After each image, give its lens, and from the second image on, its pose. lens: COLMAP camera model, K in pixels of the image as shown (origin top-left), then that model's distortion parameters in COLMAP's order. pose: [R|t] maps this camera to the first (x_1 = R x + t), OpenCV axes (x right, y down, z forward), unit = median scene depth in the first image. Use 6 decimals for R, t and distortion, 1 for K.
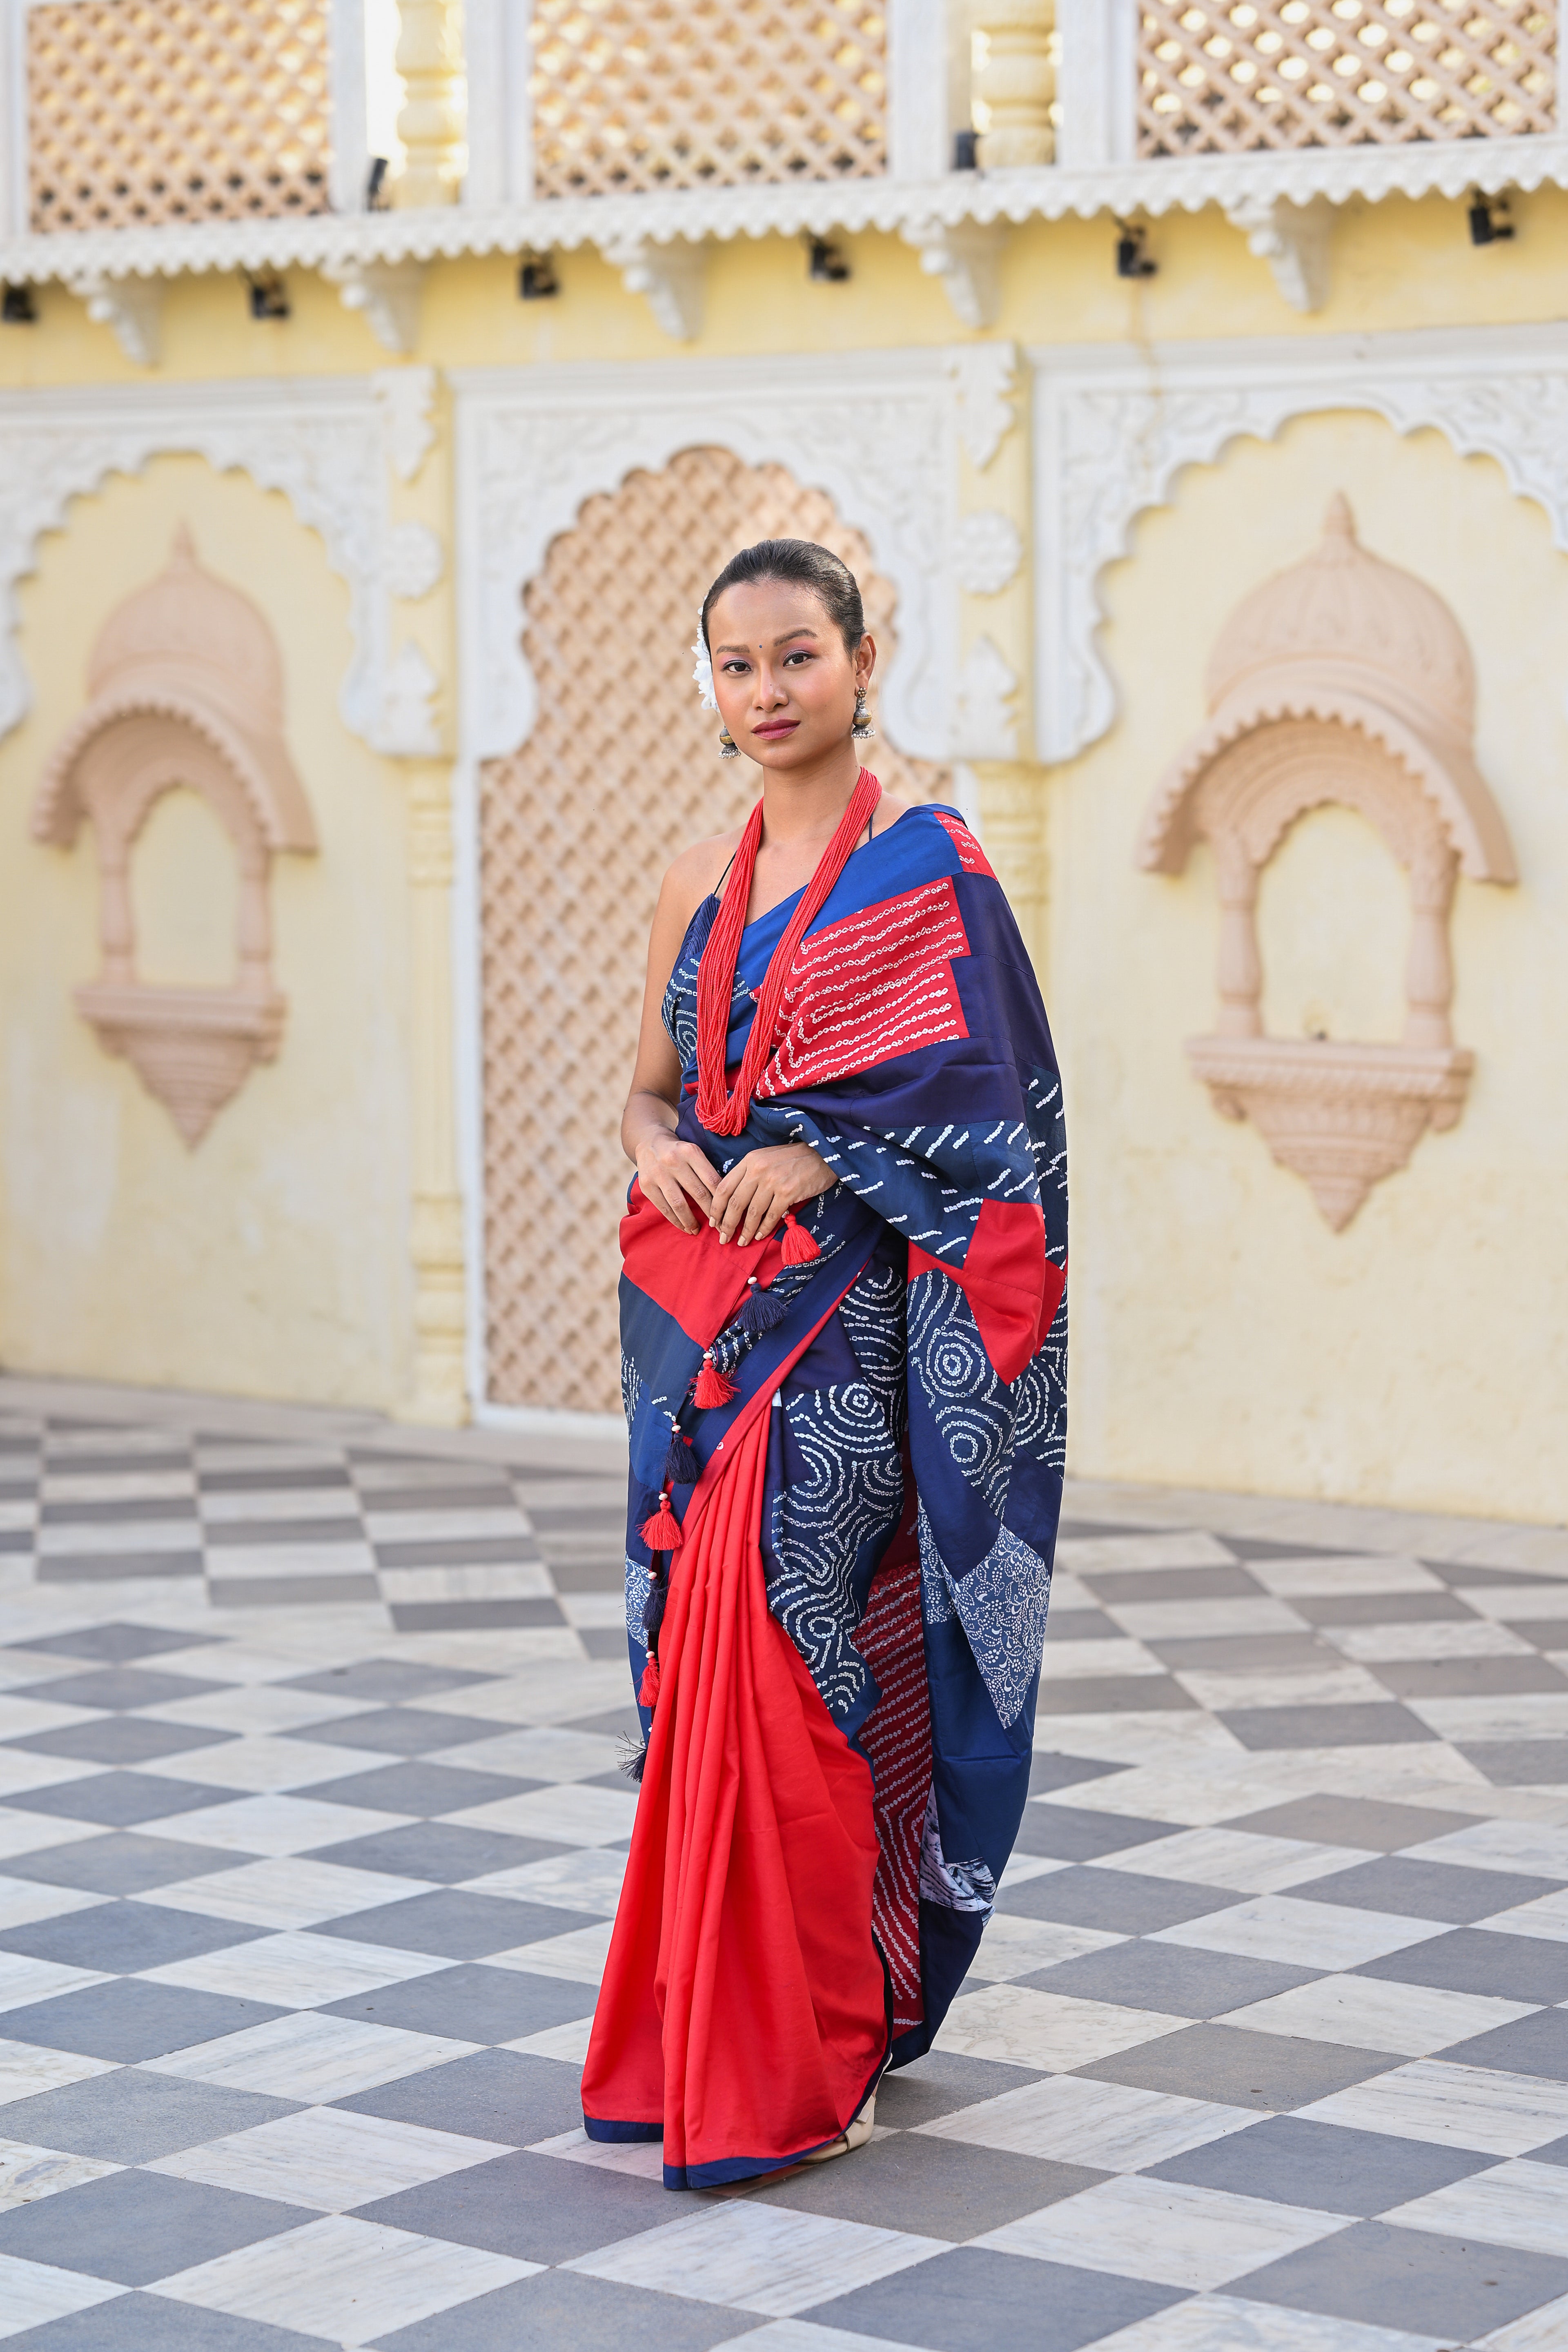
lens RADIAL K [[5431.1, 0, 784.0], [0, 5431.1, 1176.0], [0, 0, 1]] dist [-0.014138, -0.463010]
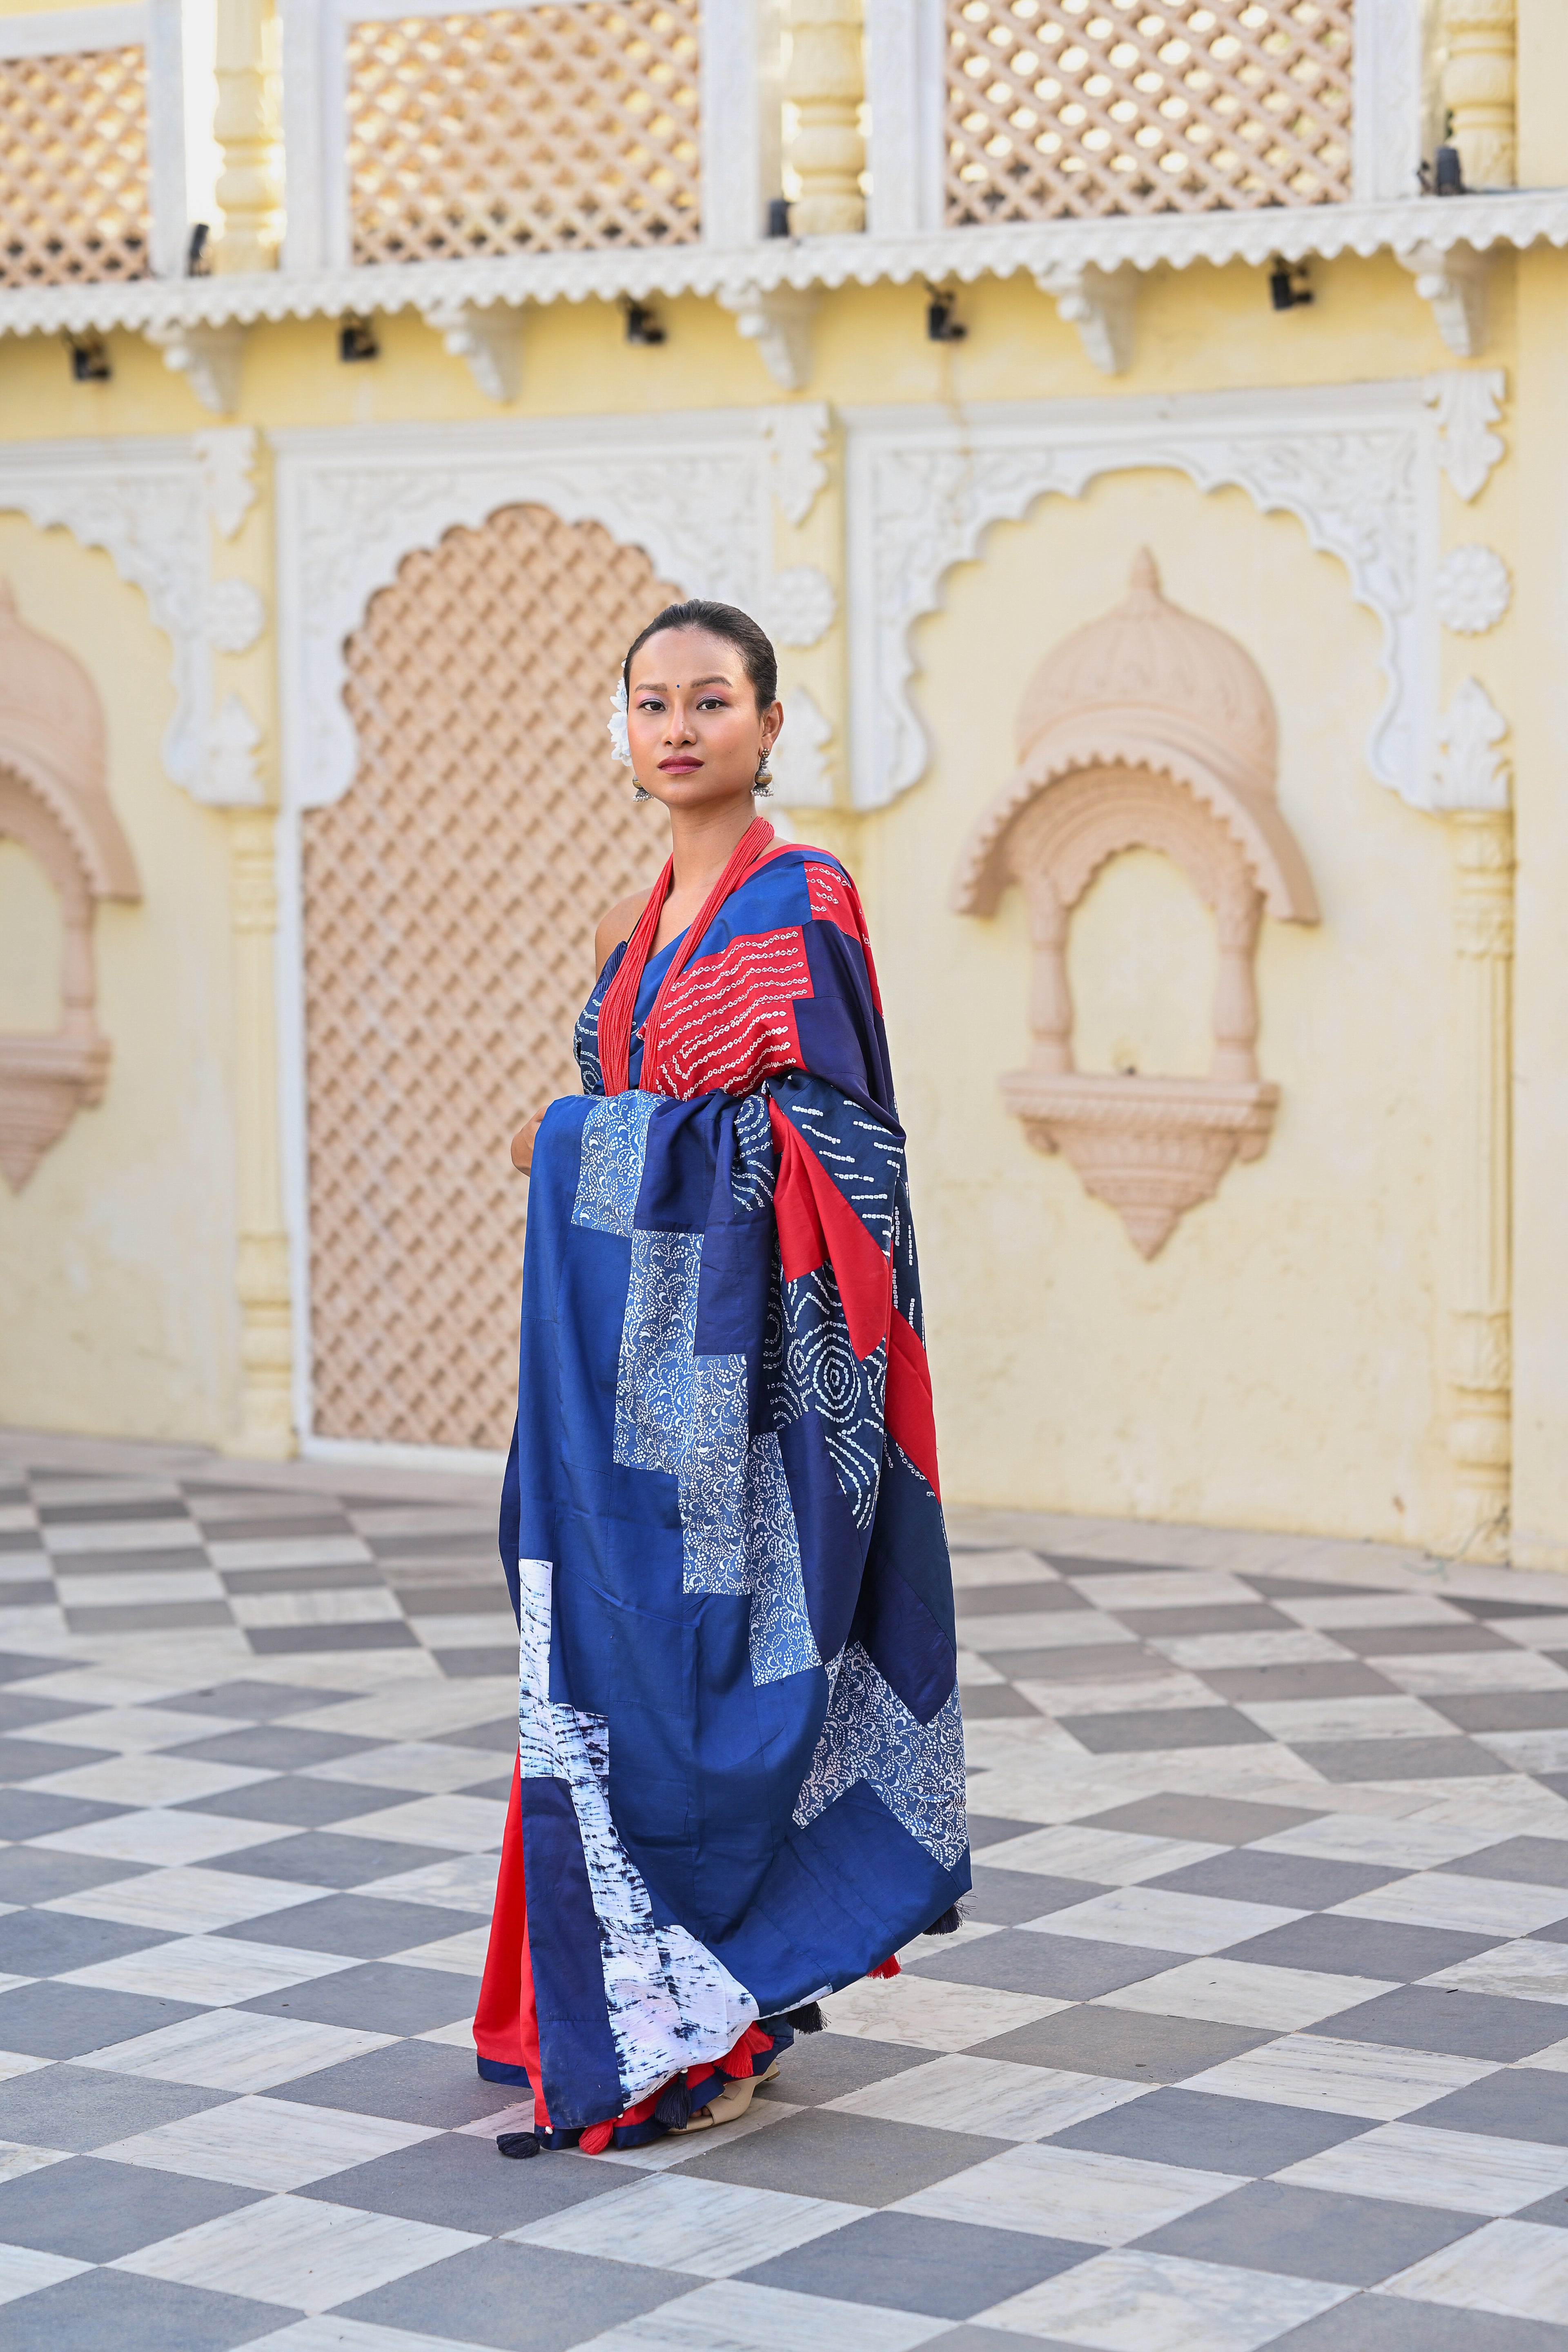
lens RADIAL K [[5431.1, 0, 784.0], [0, 5431.1, 1176.0], [0, 0, 1]] dist [-0.014138, -0.463010]
pose [[0.998477, -0.008895, 0.054449, -0.023810], [0.009374, 0.999920, -0.008547, 0.002530], [-0.054369, 0.009044, 0.998480, -0.032210]]
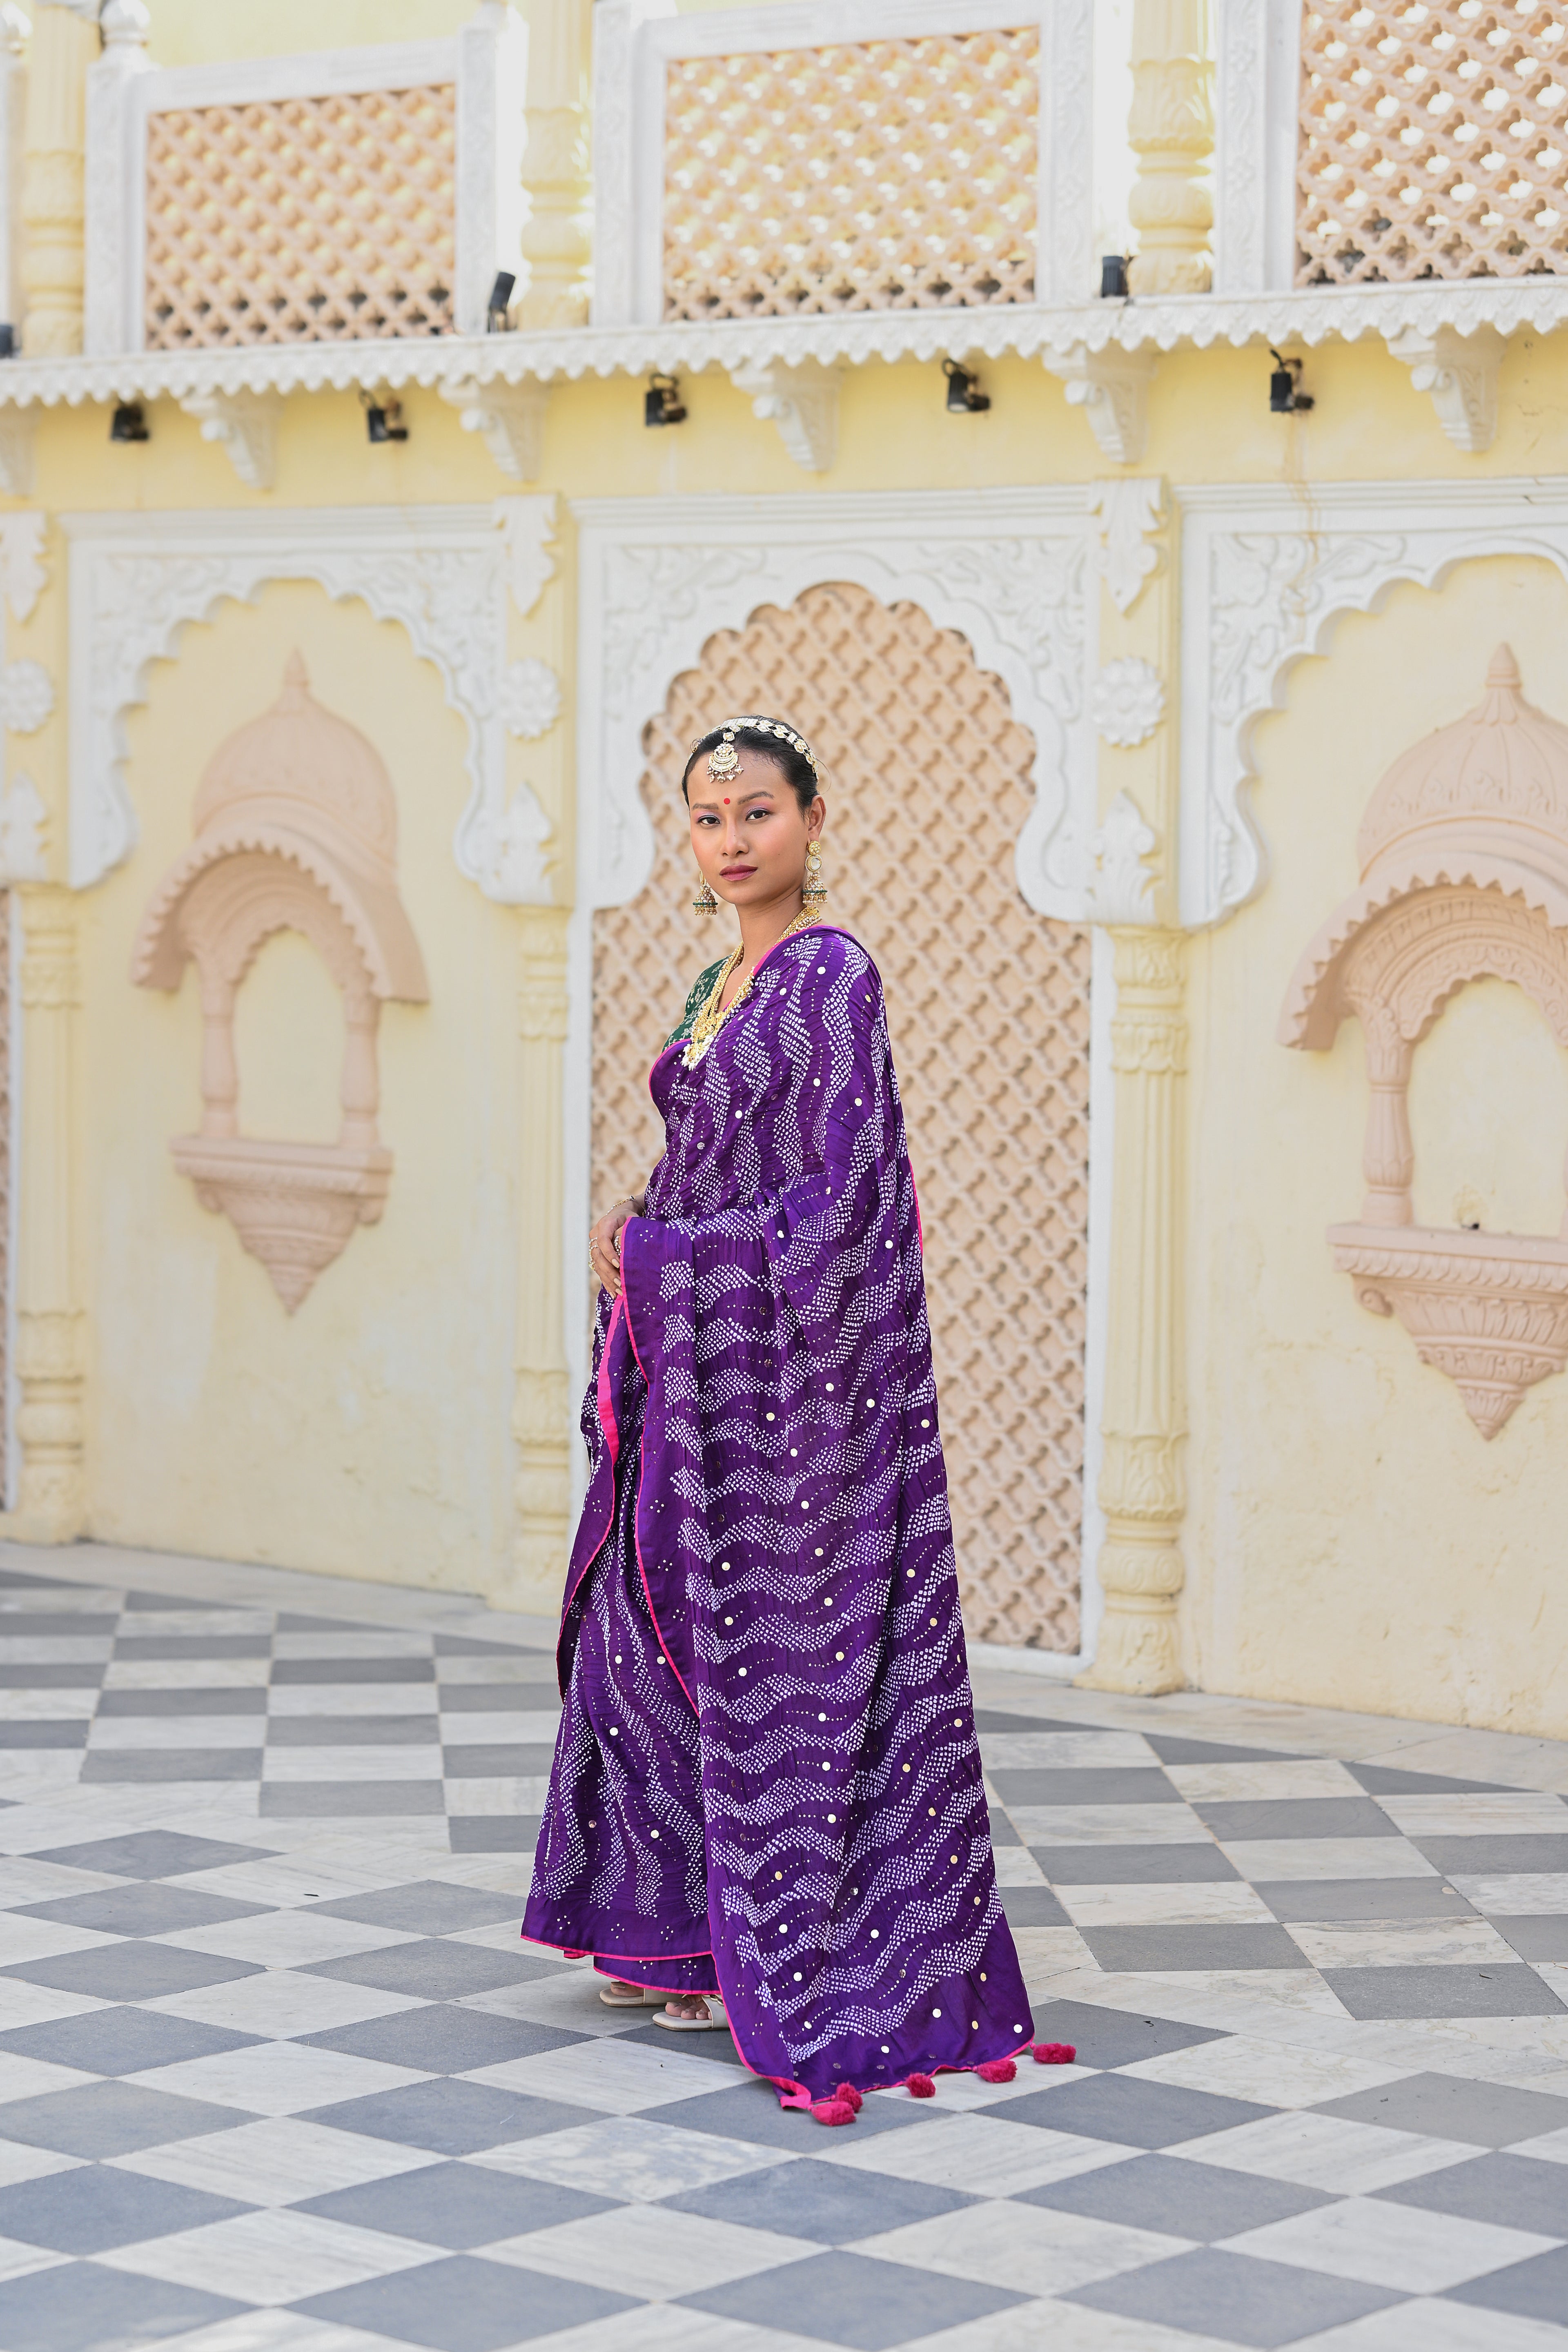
lens RADIAL K [[5414.4, 0, 784.0], [0, 5414.4, 1176.0], [0, 0, 1]] dist [-0.086977, 0.293327]
pose [[0.998776, 0.021973, -0.044305, 0.021487], [-0.023029, 0.999459, -0.023470, -0.009993], [0.043765, 0.024462, 0.998742, 0.068272]]
